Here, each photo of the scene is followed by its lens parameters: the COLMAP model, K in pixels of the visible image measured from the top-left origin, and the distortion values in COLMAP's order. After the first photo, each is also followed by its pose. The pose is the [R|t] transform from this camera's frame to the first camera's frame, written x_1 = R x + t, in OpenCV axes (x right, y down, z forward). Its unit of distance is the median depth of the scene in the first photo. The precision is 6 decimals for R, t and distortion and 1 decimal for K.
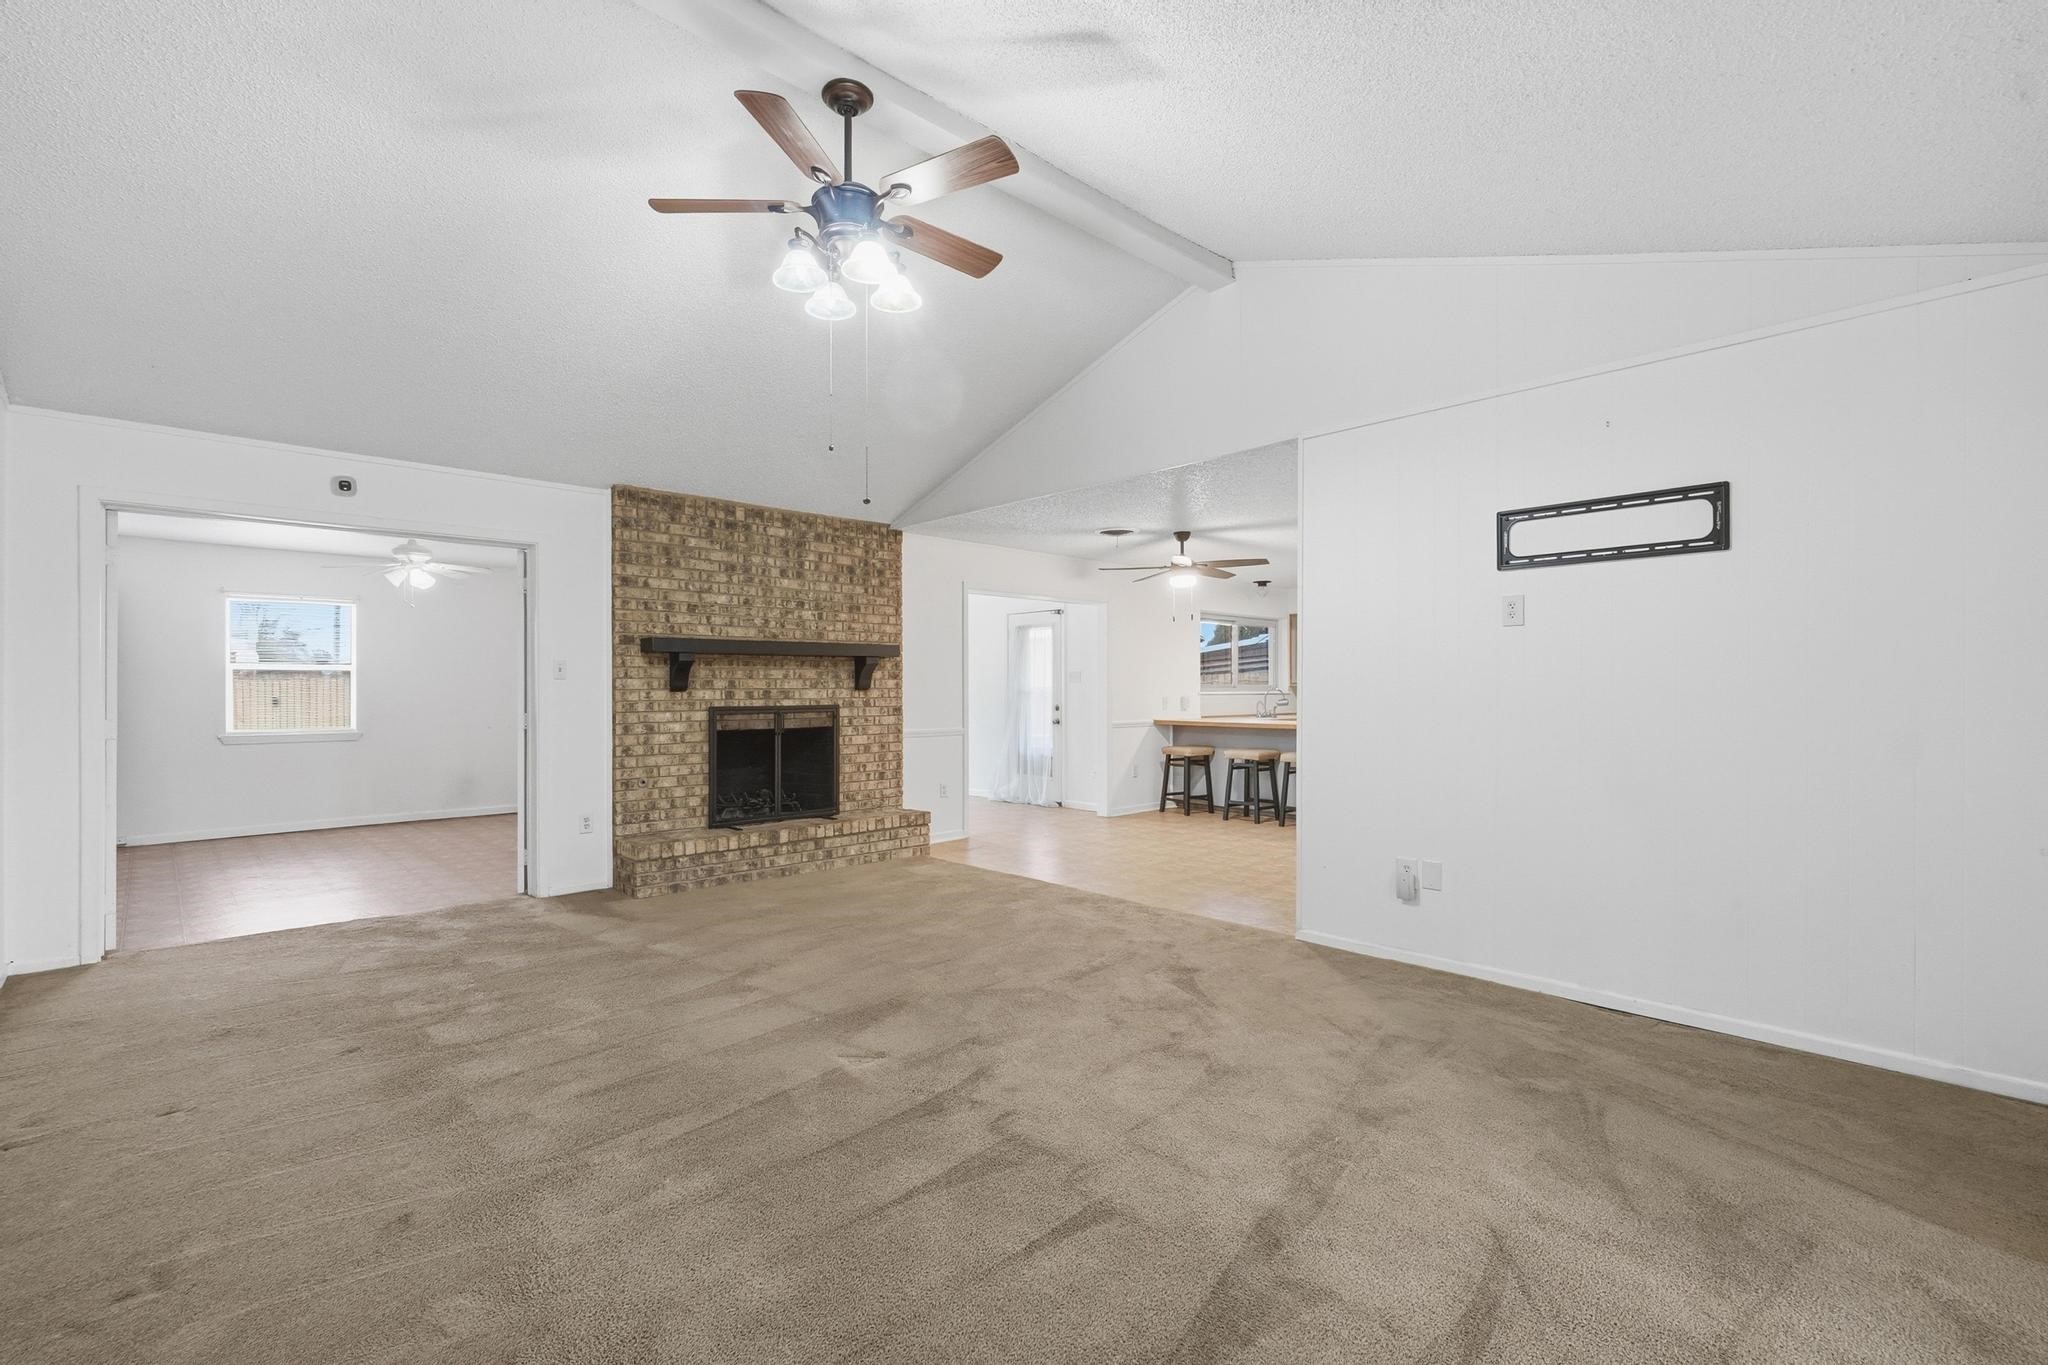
lens RADIAL K [[899.4, 0, 1007.4], [0, 899.4, 688.3], [0, 0, 1]] dist [-0.002110, 0.001094]
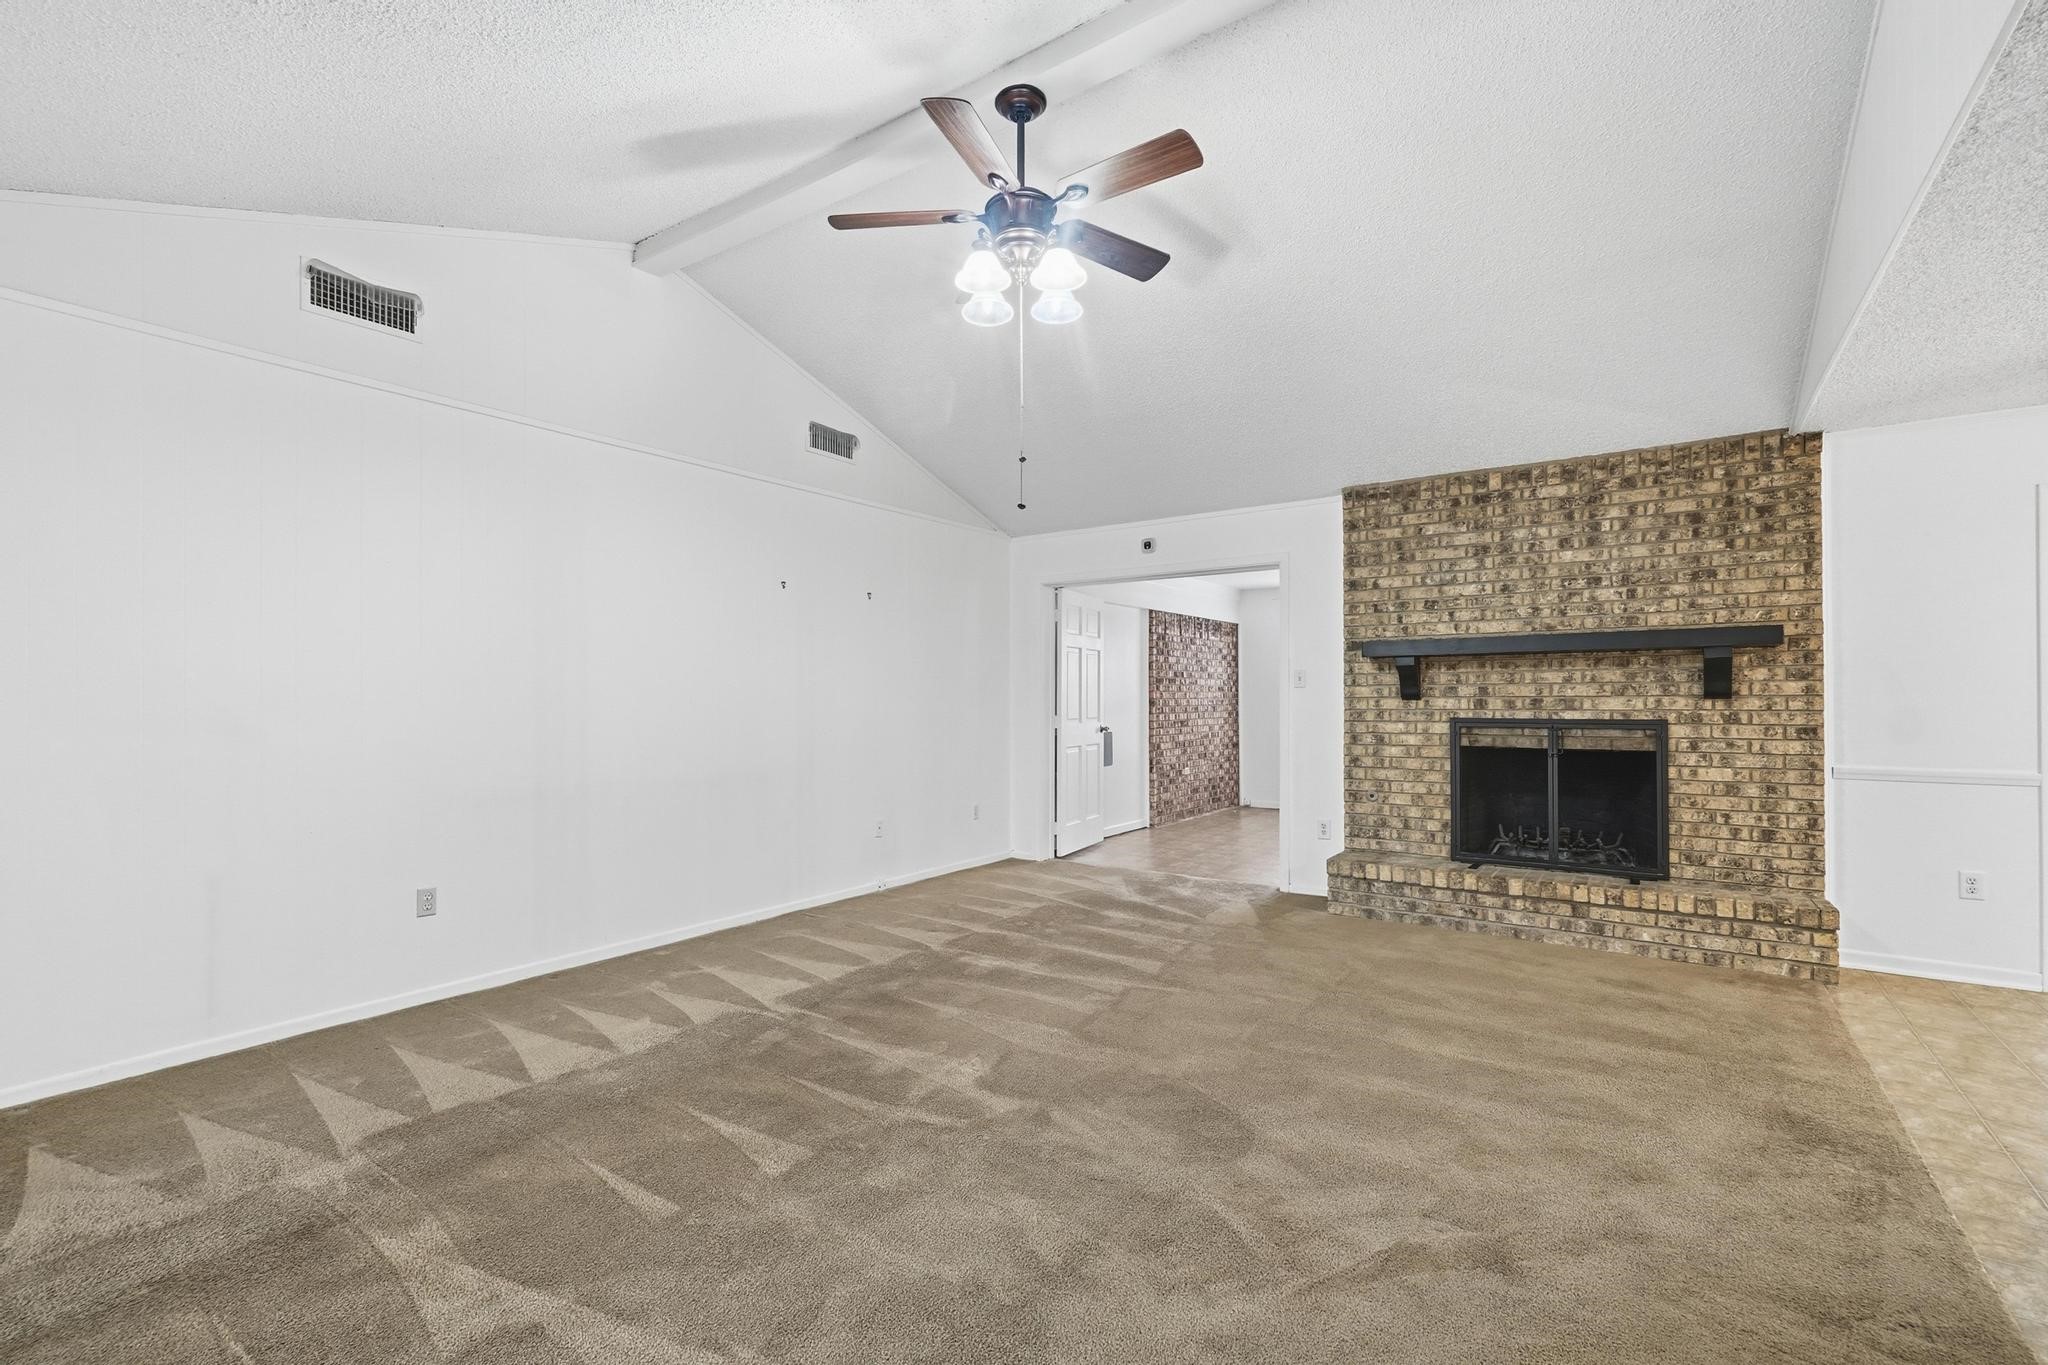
lens RADIAL K [[899.4, 0, 1007.4], [0, 899.4, 688.3], [0, 0, 1]] dist [-0.002110, 0.001094]
pose [[0.200091, -0.006474, -0.979756, 0.397808], [0.004051, 0.999975, -0.005780, -0.003886], [0.979769, -0.002812, 0.200112, 0.391624]]
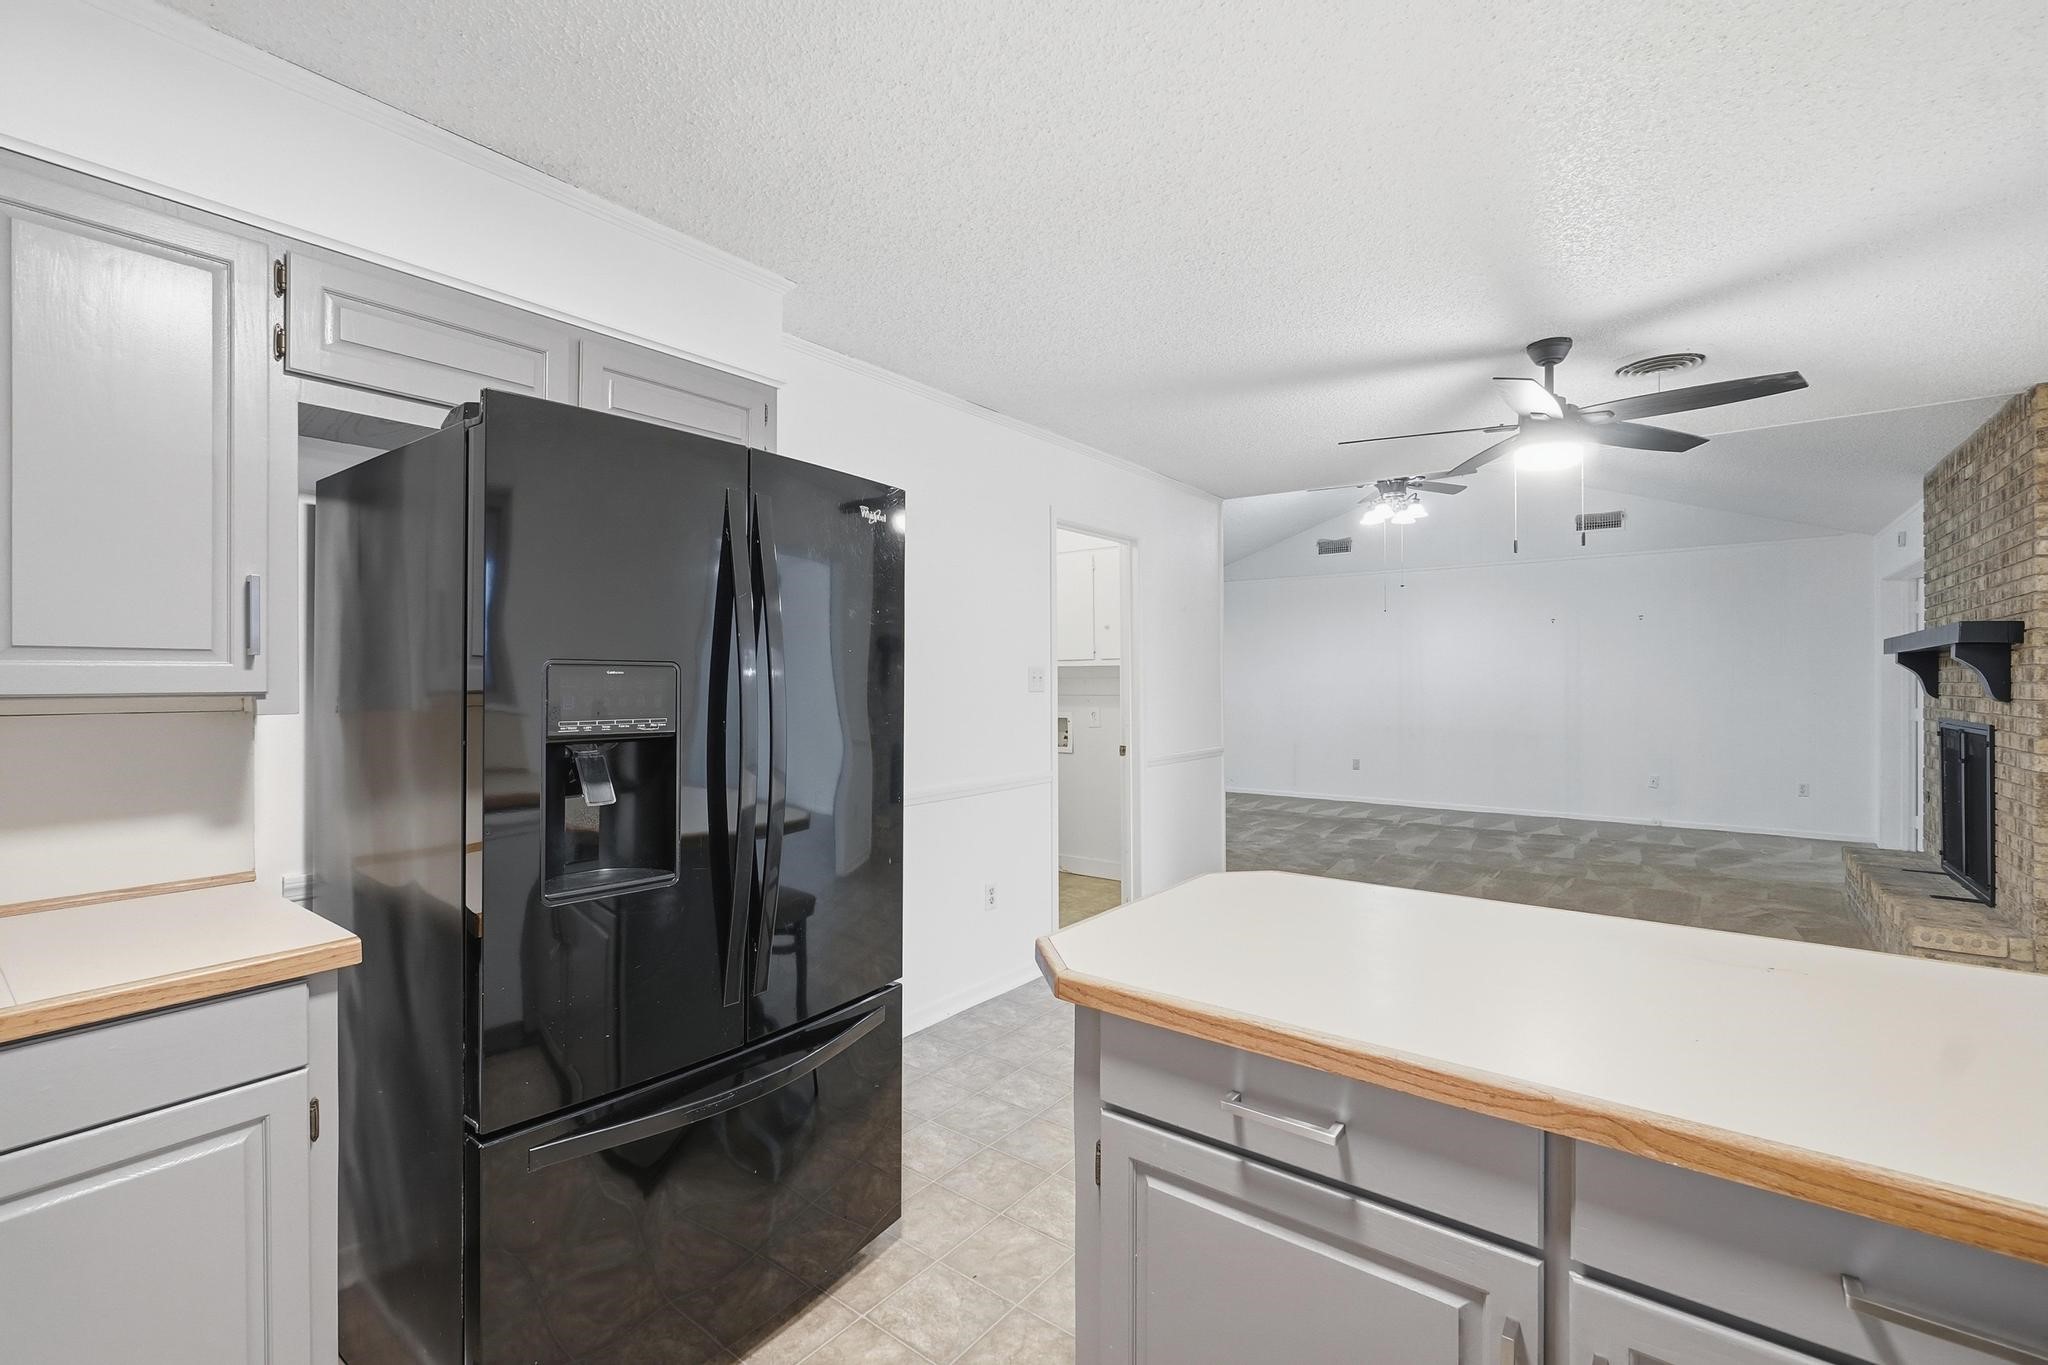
lens RADIAL K [[879.9, 0, 1030.4], [0, 879.9, 680.9], [0, 0, 1]] dist [-0.001339, 0.000449]
pose [[-0.983506, 0.006621, -0.180757, 0.578900], [0.007032, 0.999974, -0.001633, -0.015973], [0.180741, -0.002877, -0.983526, 1.533385]]
